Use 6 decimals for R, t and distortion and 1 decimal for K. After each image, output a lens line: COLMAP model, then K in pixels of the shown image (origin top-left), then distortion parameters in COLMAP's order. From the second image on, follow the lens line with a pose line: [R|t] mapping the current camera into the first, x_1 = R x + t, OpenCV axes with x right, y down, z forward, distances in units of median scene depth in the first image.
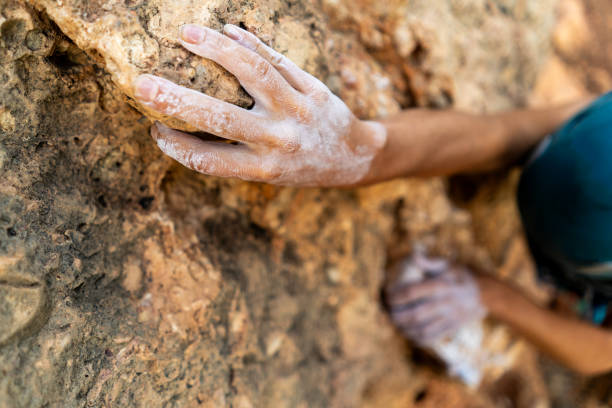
lens RADIAL K [[574.0, 0, 306.5], [0, 574.0, 207.3], [0, 0, 1]] dist [-0.007803, 0.004545]
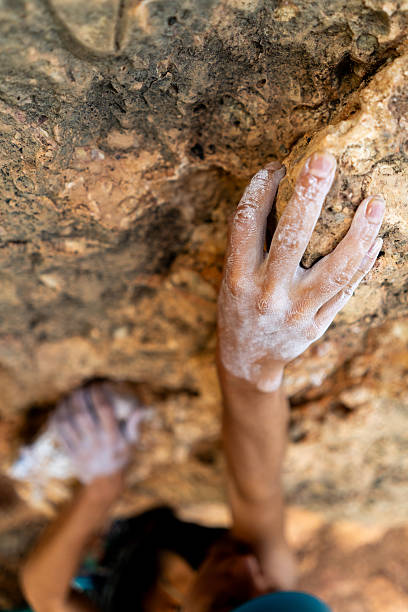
lens RADIAL K [[574.0, 0, 204.0], [0, 574.0, 306.0], [0, 0, 1]] dist [-0.007803, 0.004545]
pose [[0.024473, 0.996882, 0.075010, -0.094893], [-0.997006, 0.029843, -0.071328, 0.060795], [-0.073344, -0.073040, 0.994628, 0.013816]]
